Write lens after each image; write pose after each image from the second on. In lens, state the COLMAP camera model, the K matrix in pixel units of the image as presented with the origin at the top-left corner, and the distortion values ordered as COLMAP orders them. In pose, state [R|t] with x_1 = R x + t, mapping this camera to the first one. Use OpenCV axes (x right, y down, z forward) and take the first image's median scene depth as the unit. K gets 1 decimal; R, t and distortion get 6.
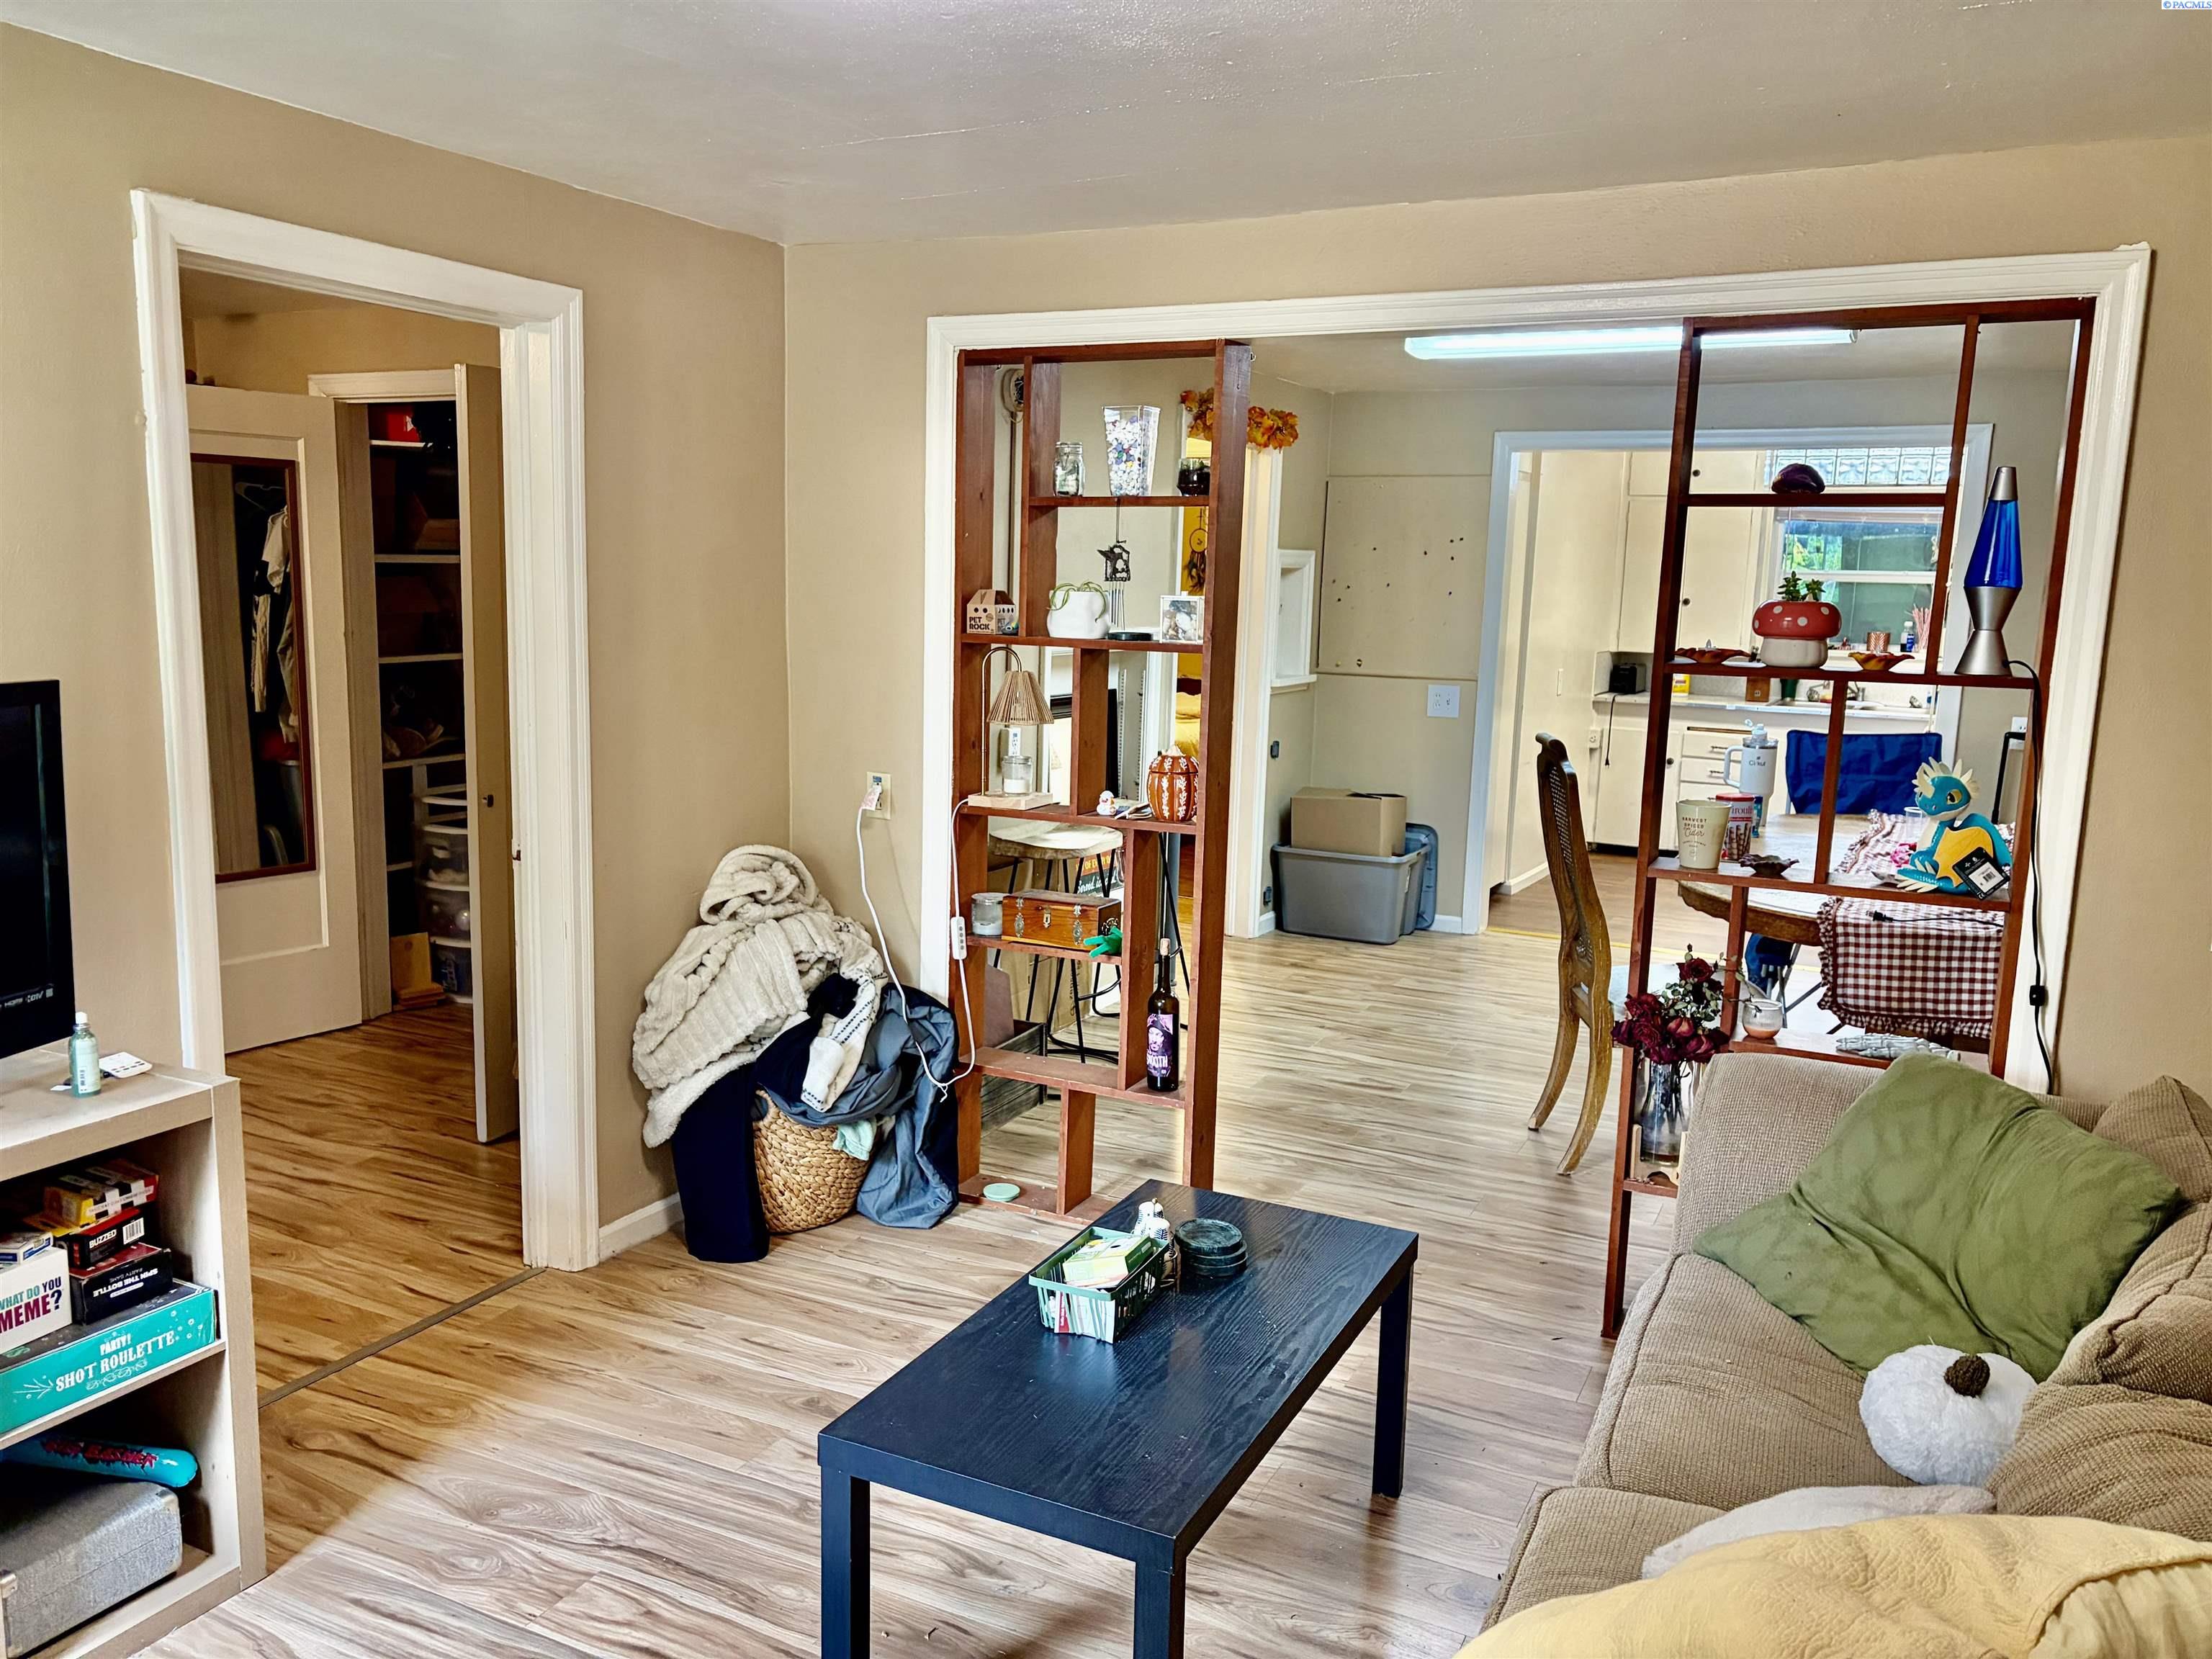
lens RADIAL K [[1670.7, 0, 1098.7], [0, 1670.7, 828.7], [0, 0, 1]] dist [0.025692, -0.001800]
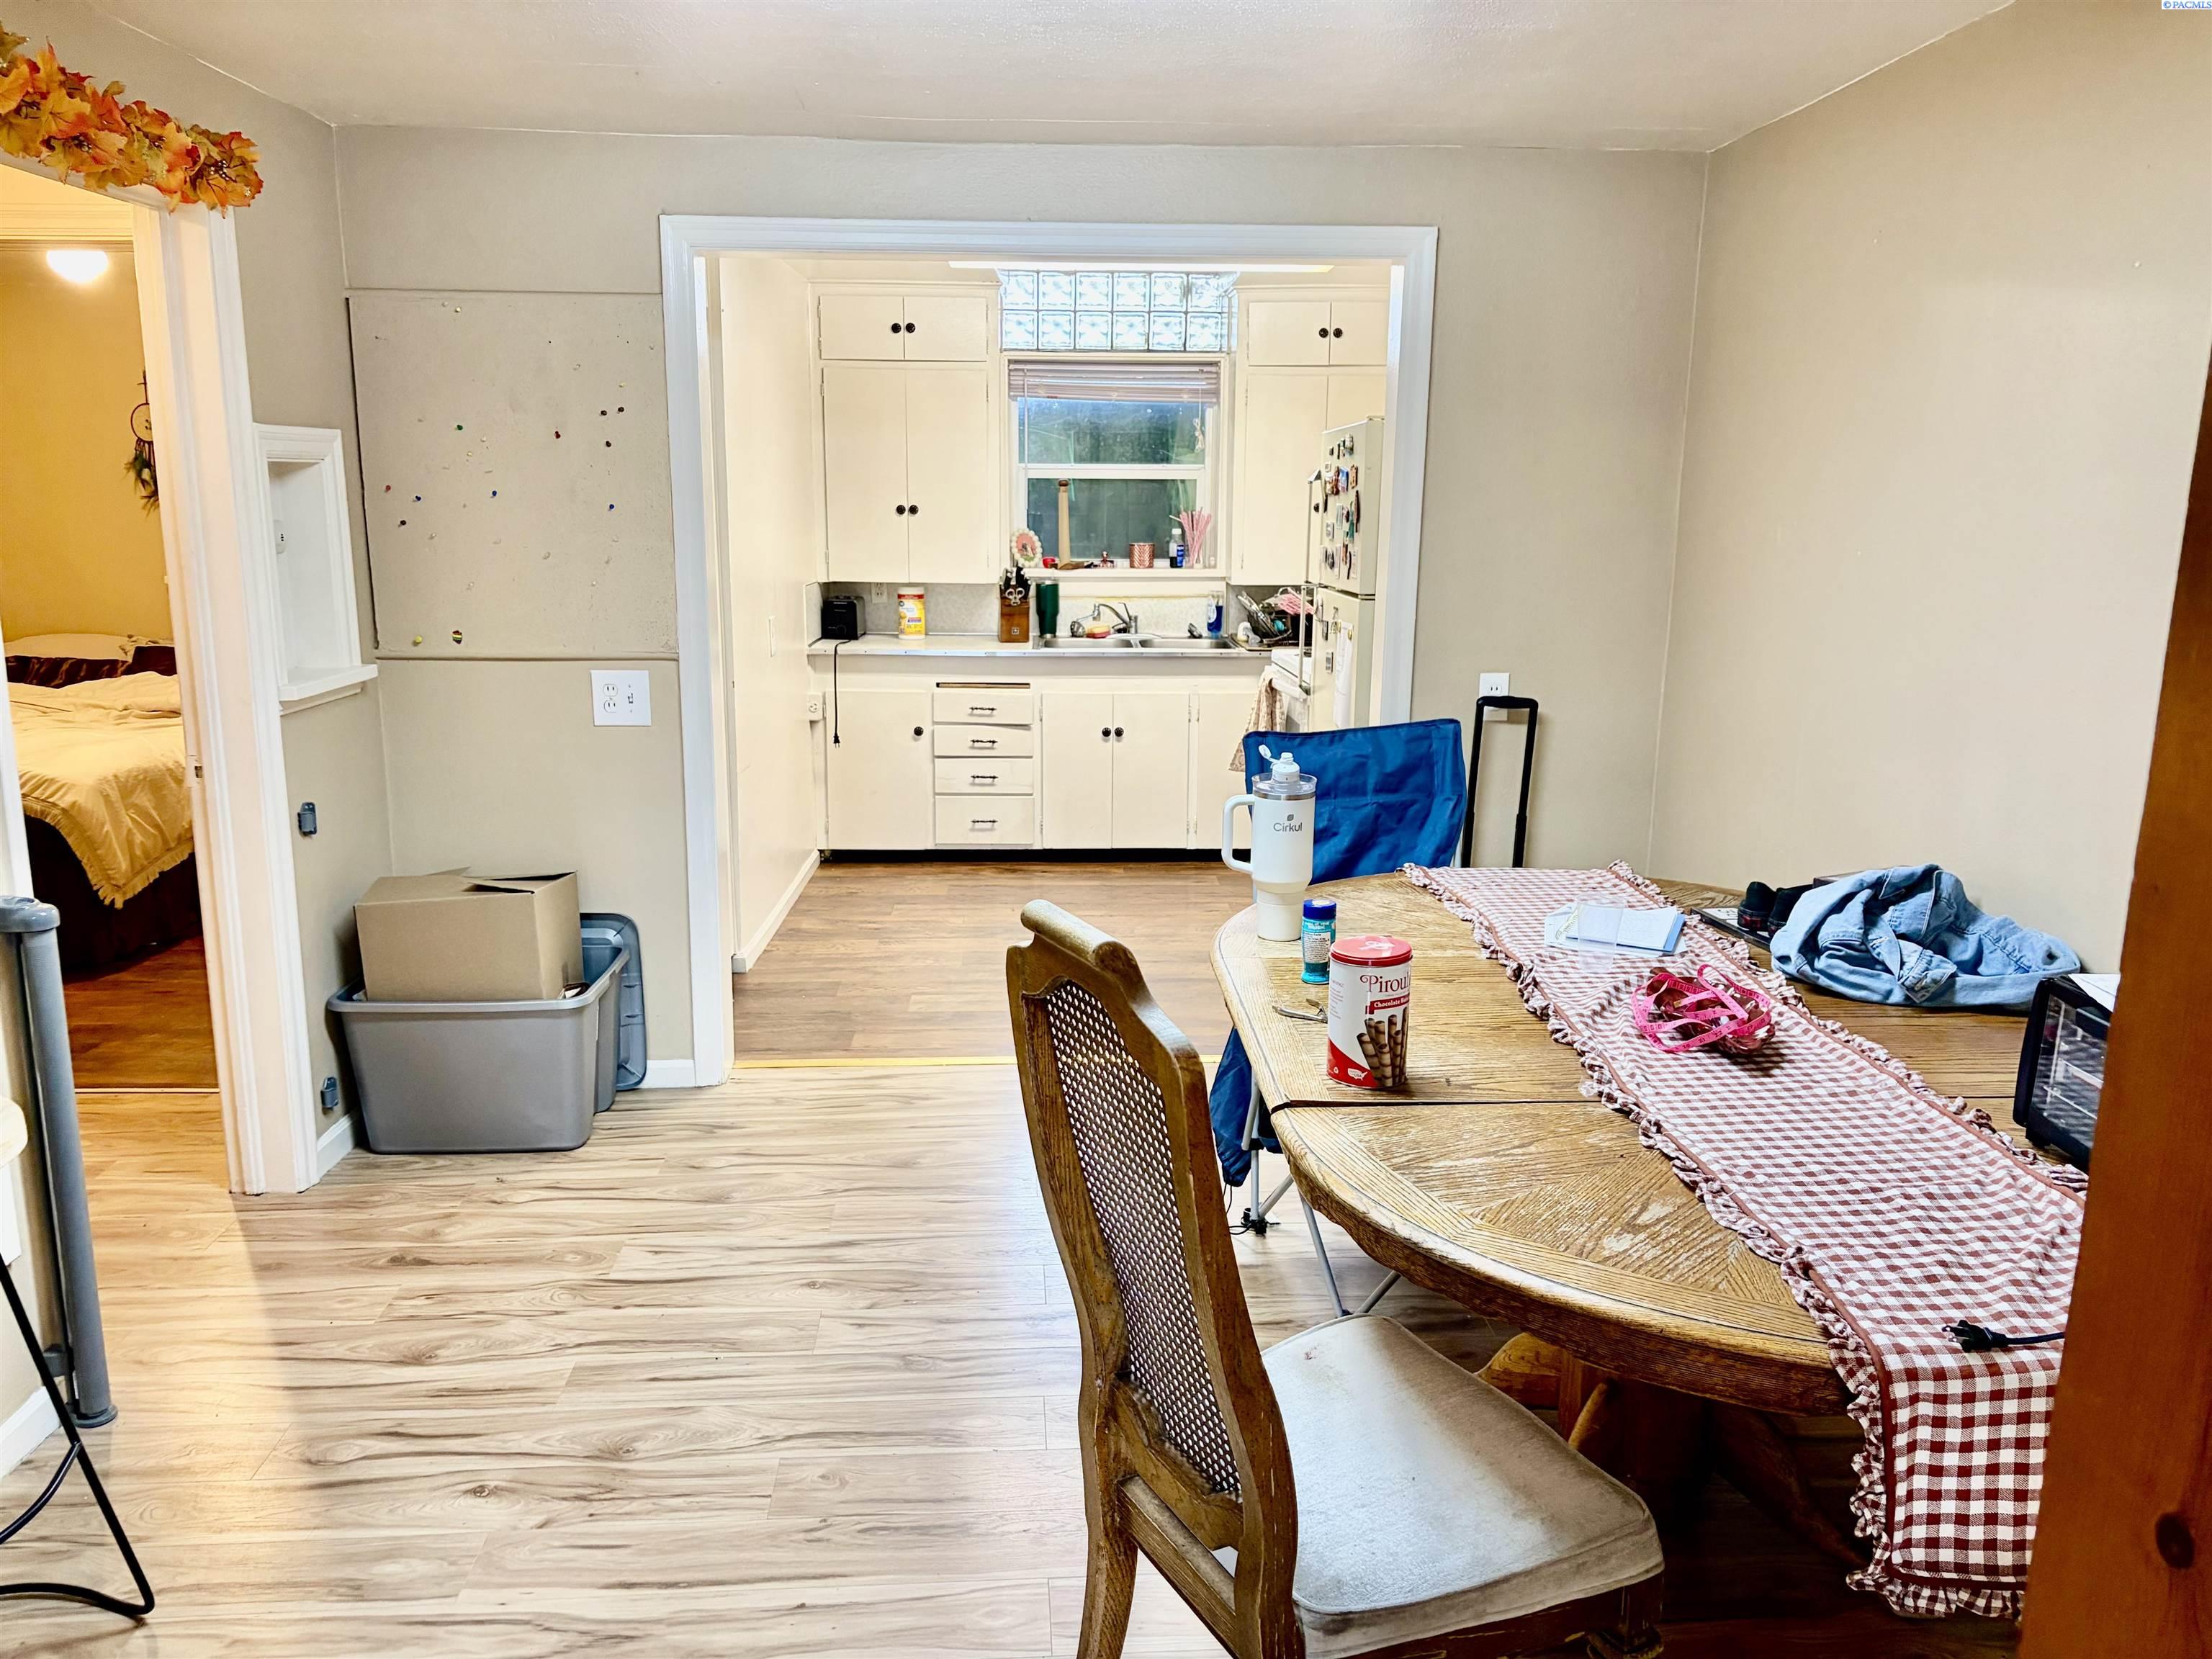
lens RADIAL K [[1670.7, 0, 1096.7], [0, 1670.7, 848.9], [0, 0, 1]] dist [0.025692, -0.001800]
pose [[0.866292, -0.124229, 0.483844, 0.064594], [0.091791, 0.991678, 0.090270, -0.062741], [-0.491032, -0.033788, 0.870486, 0.426891]]
